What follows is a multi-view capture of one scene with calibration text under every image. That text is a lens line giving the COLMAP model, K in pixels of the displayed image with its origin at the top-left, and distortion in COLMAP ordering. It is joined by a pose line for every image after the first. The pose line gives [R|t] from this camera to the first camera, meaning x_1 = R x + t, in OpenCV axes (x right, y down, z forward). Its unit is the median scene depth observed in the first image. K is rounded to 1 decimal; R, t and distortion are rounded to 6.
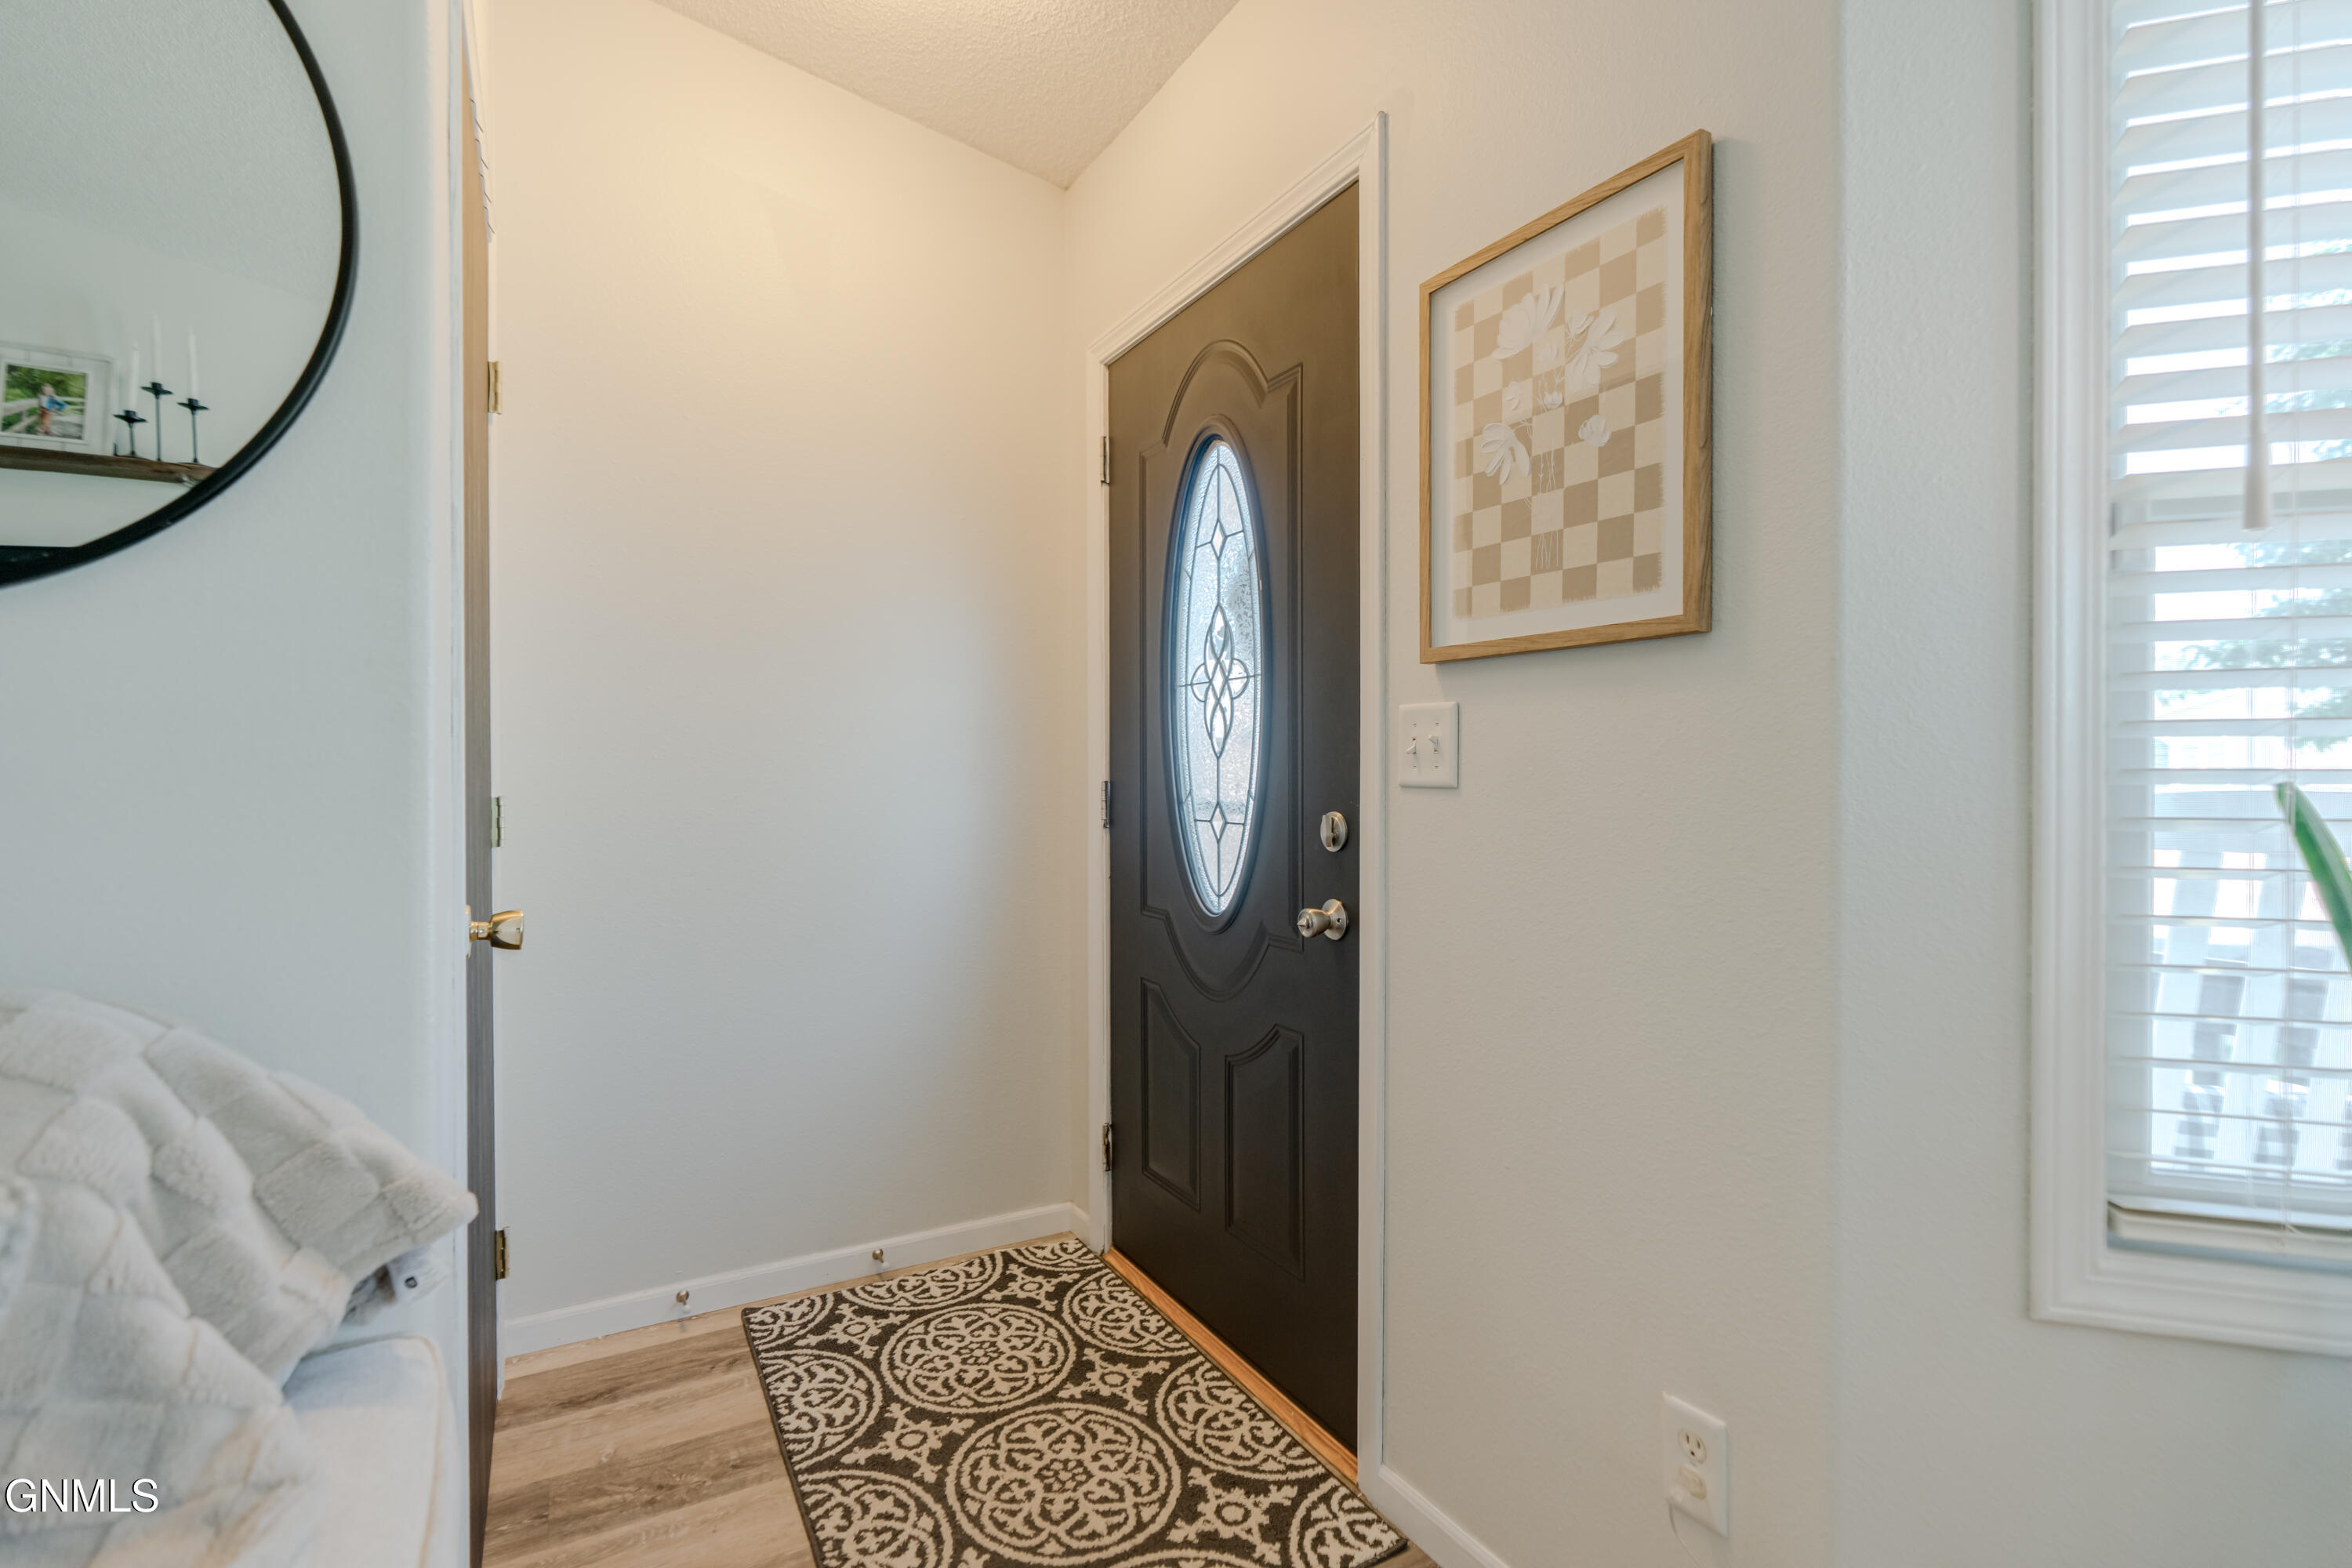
lens RADIAL K [[1070.2, 0, 1175.9], [0, 1070.2, 760.0], [0, 0, 1]] dist [-0.008907, 0.005223]
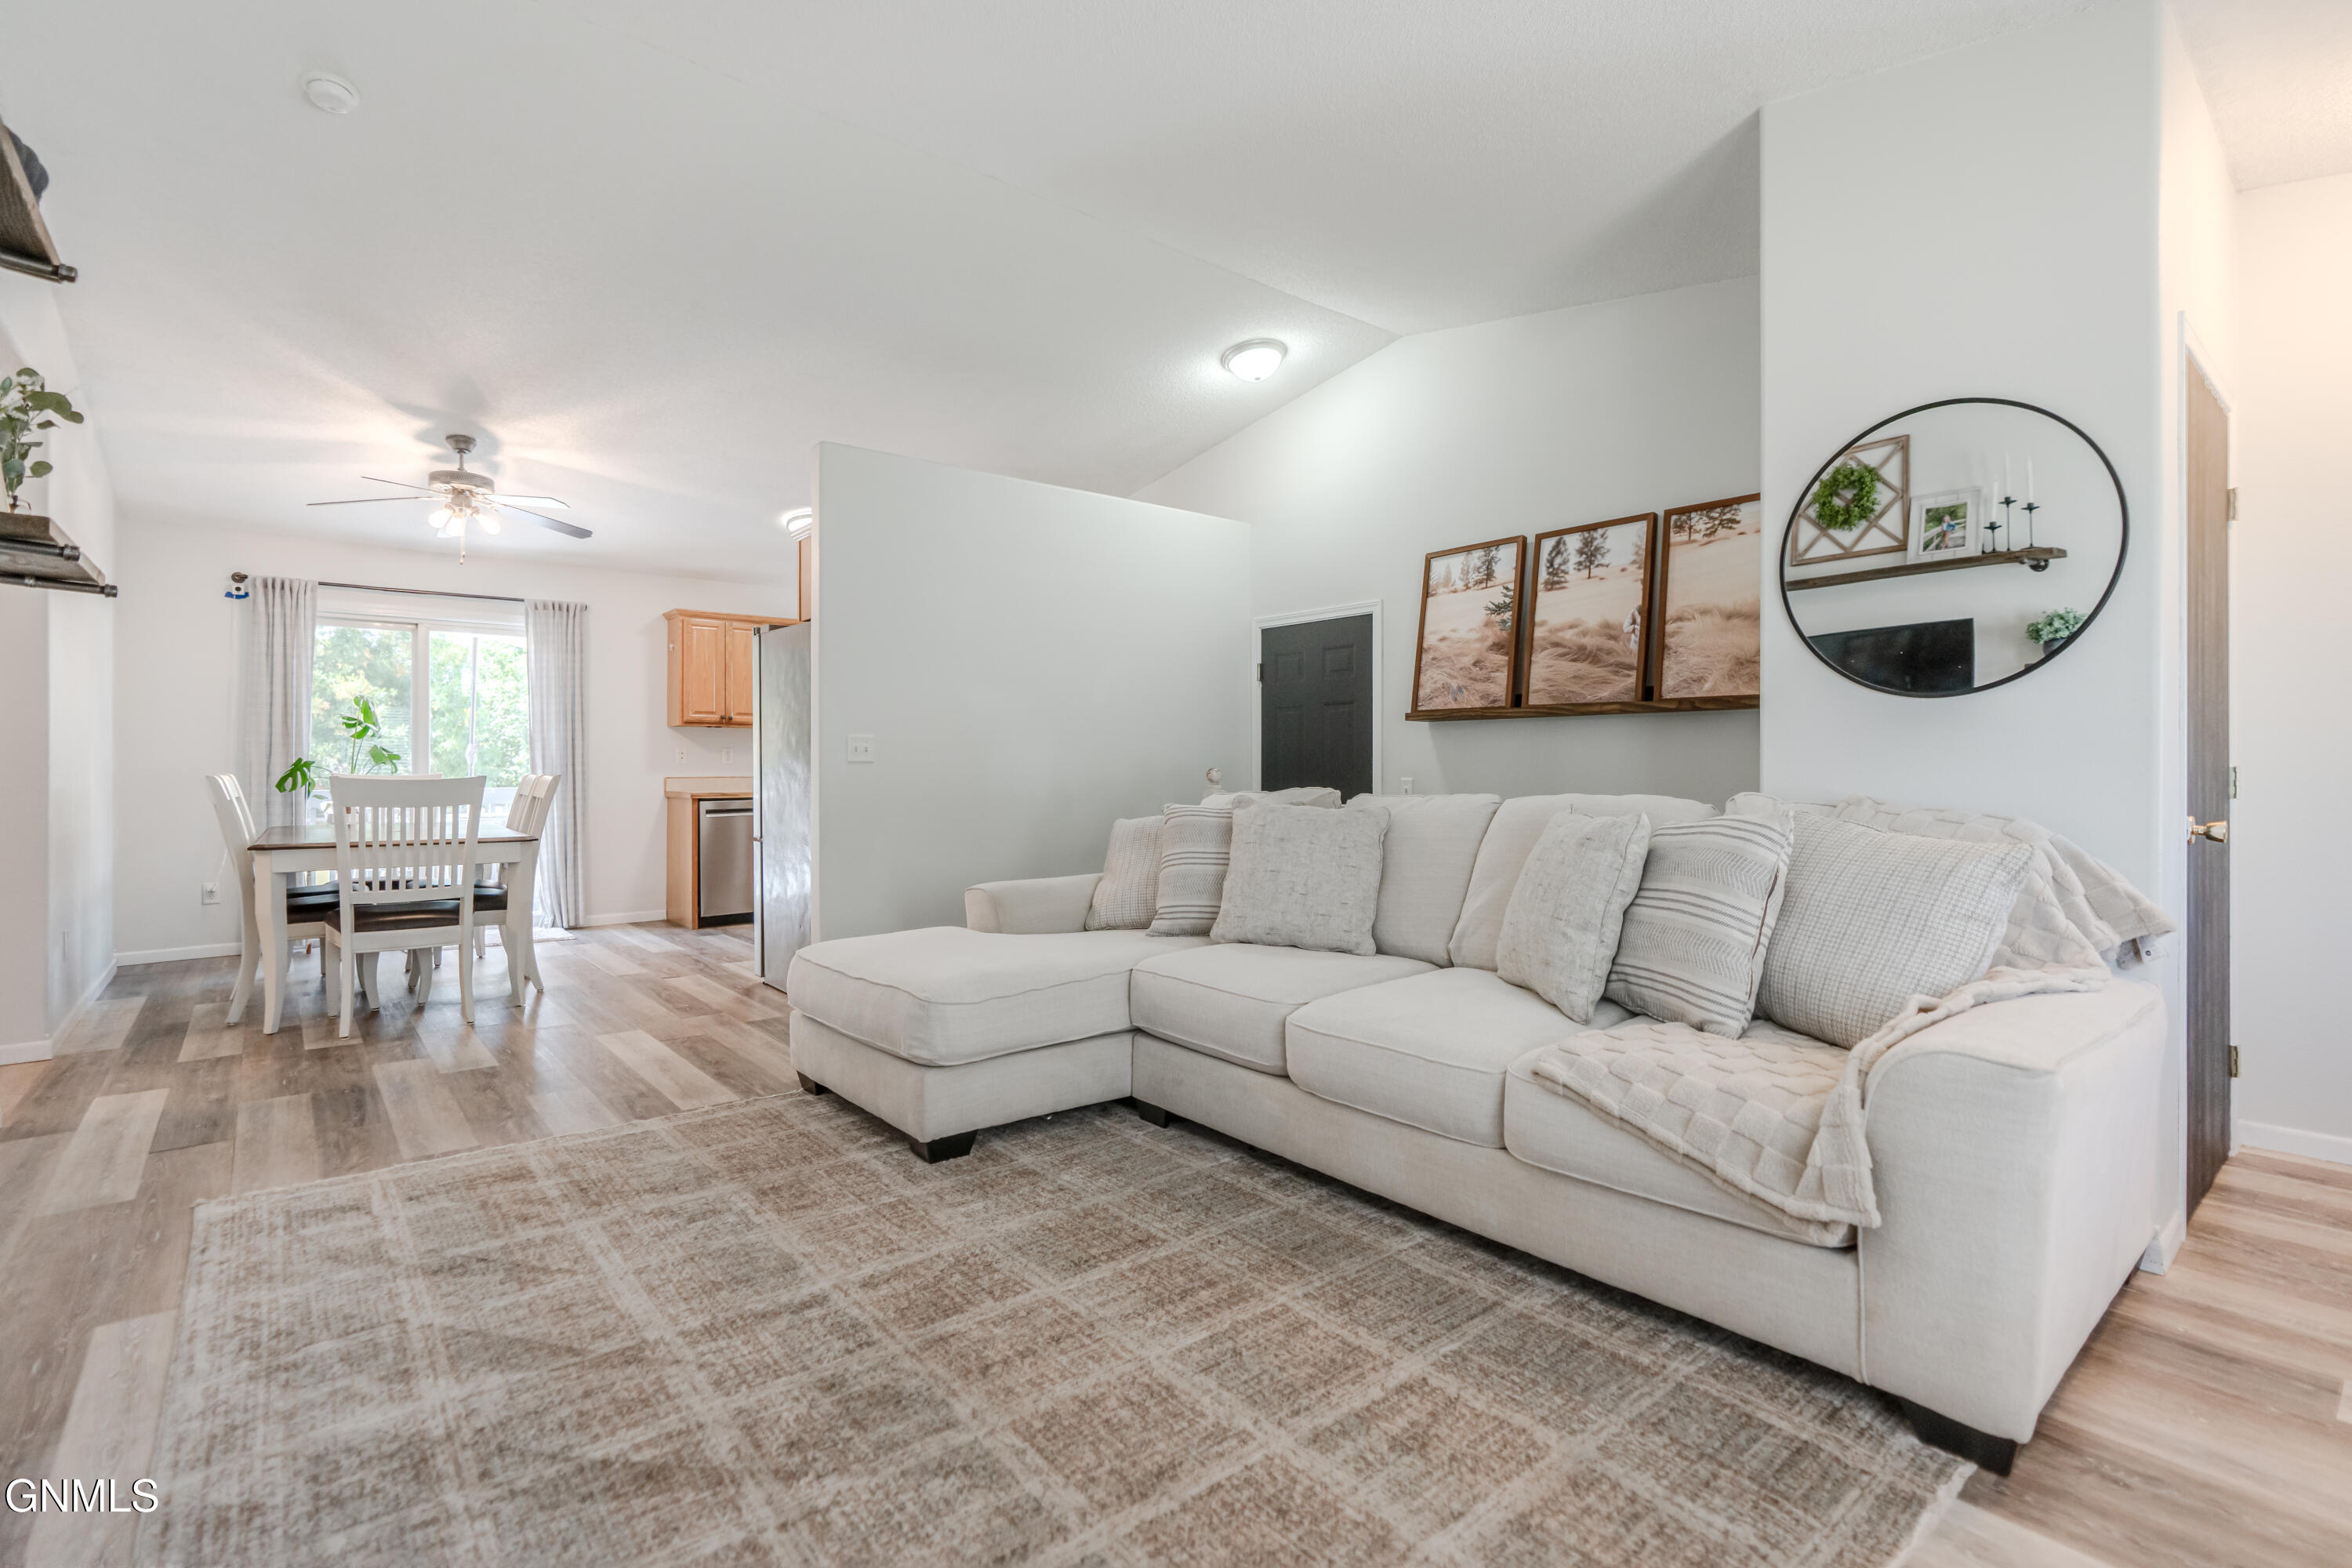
lens RADIAL K [[1070.2, 0, 1175.9], [0, 1070.2, 760.0], [0, 0, 1]] dist [-0.008907, 0.005223]
pose [[0.167285, 0.008309, -0.985874, 0.775610], [0.000066, 0.999964, 0.008439, 0.014668], [0.985909, -0.001477, 0.167279, -0.947465]]
